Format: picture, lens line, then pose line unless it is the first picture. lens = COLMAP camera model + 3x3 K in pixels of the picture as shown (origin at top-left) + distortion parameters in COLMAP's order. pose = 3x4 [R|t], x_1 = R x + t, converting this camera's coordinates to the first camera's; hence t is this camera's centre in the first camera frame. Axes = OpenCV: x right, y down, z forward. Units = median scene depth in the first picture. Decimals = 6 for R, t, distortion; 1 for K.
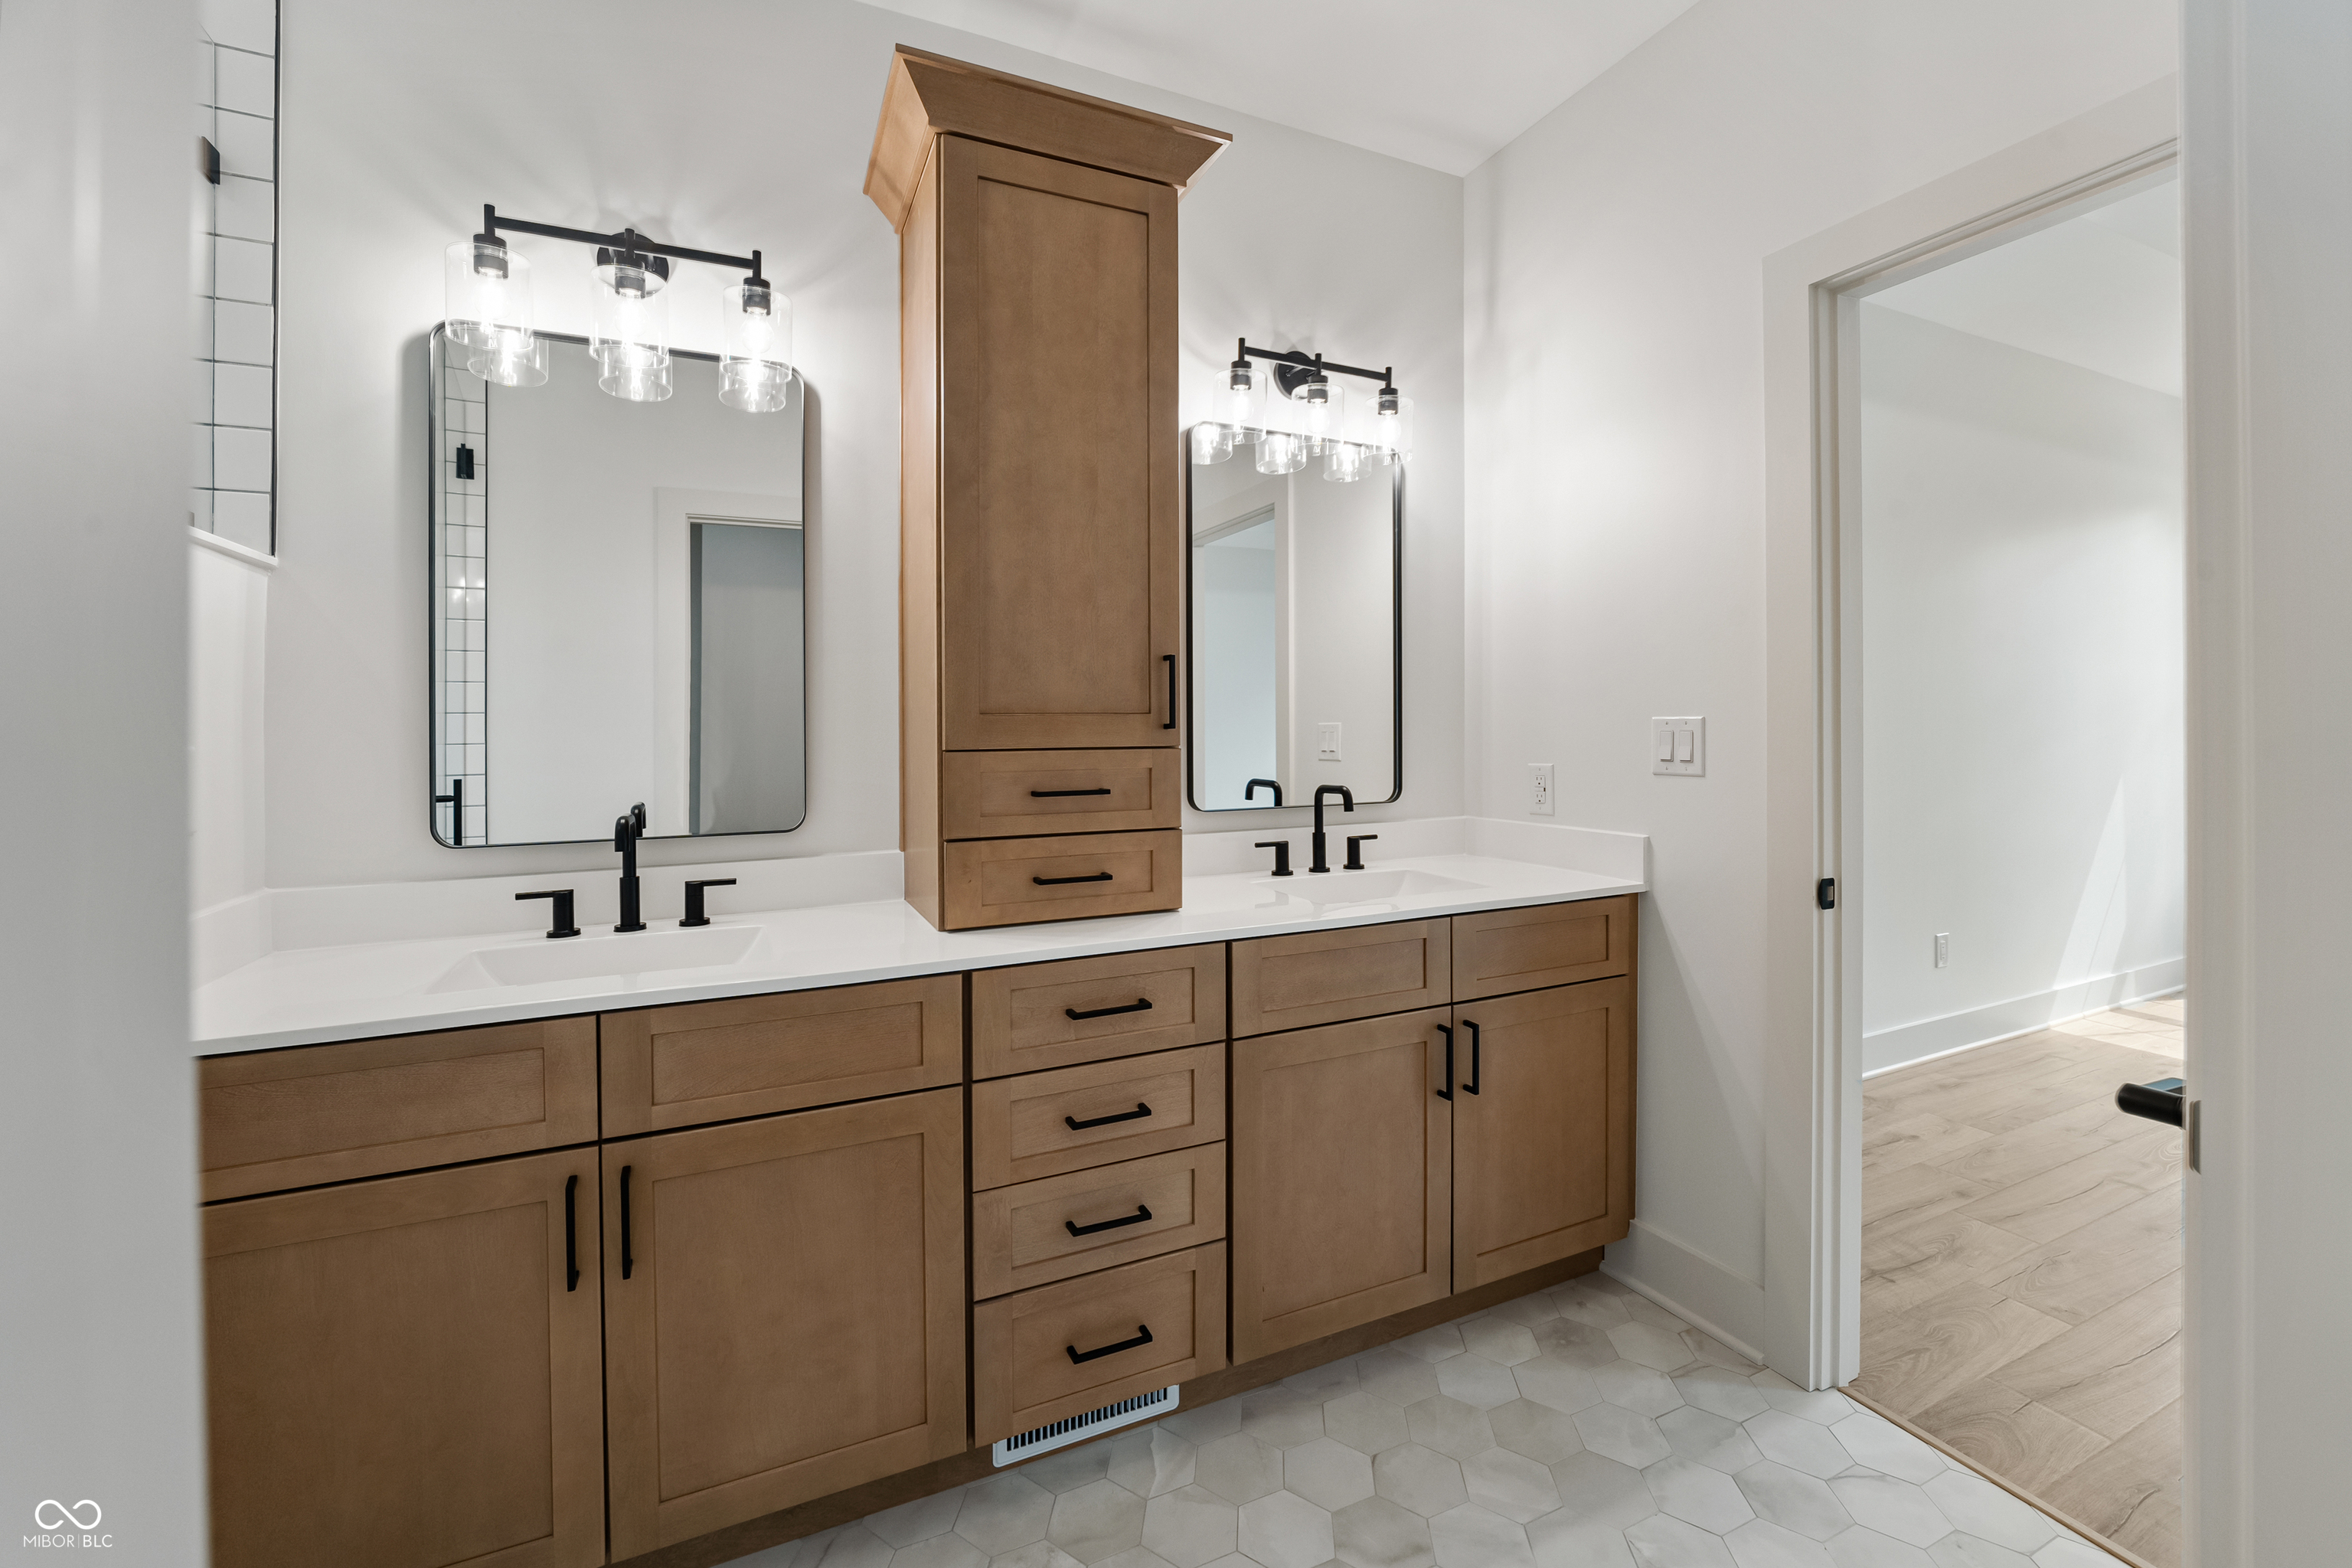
lens RADIAL K [[968.7, 0, 1184.8], [0, 968.7, 732.8], [0, 0, 1]] dist [-0.008947, 0.000339]
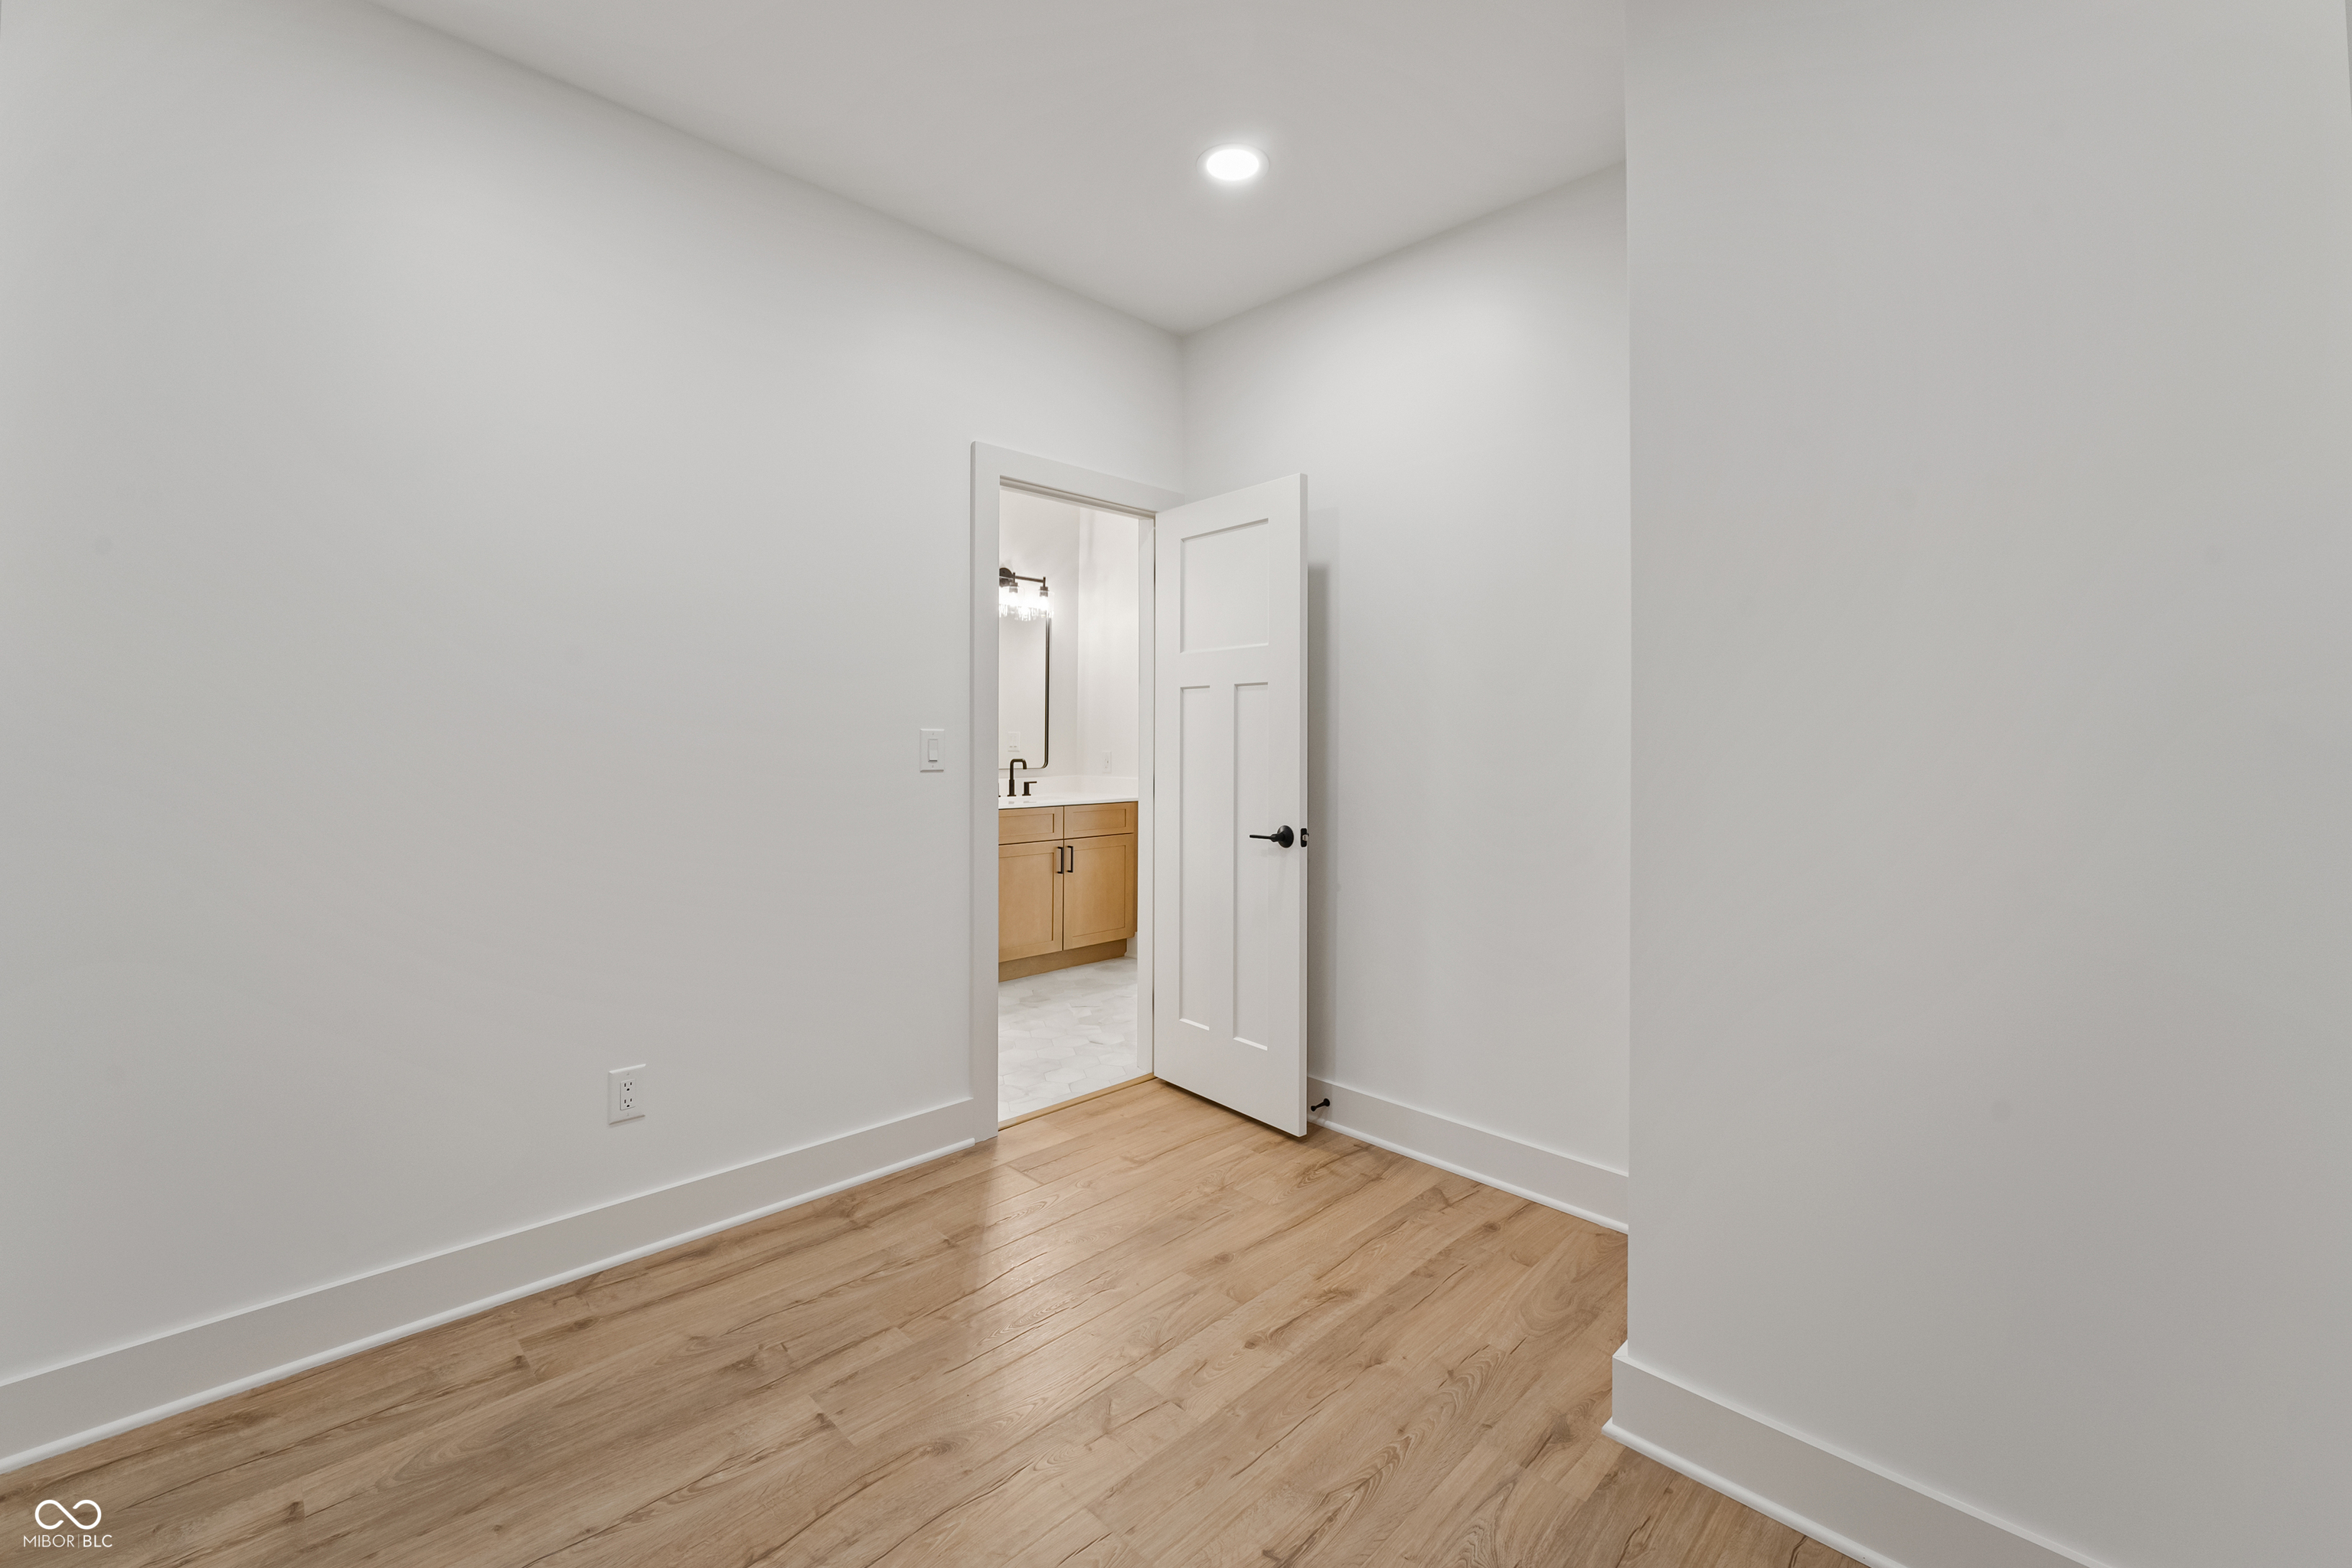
lens RADIAL K [[968.7, 0, 1184.8], [0, 968.7, 732.8], [0, 0, 1]] dist [-0.008947, 0.000339]
pose [[0.942726, 0.014063, 0.333273, -0.260991], [-0.010061, 0.999855, -0.013732, 0.020301], [-0.333418, 0.009593, 0.942730, -1.409758]]
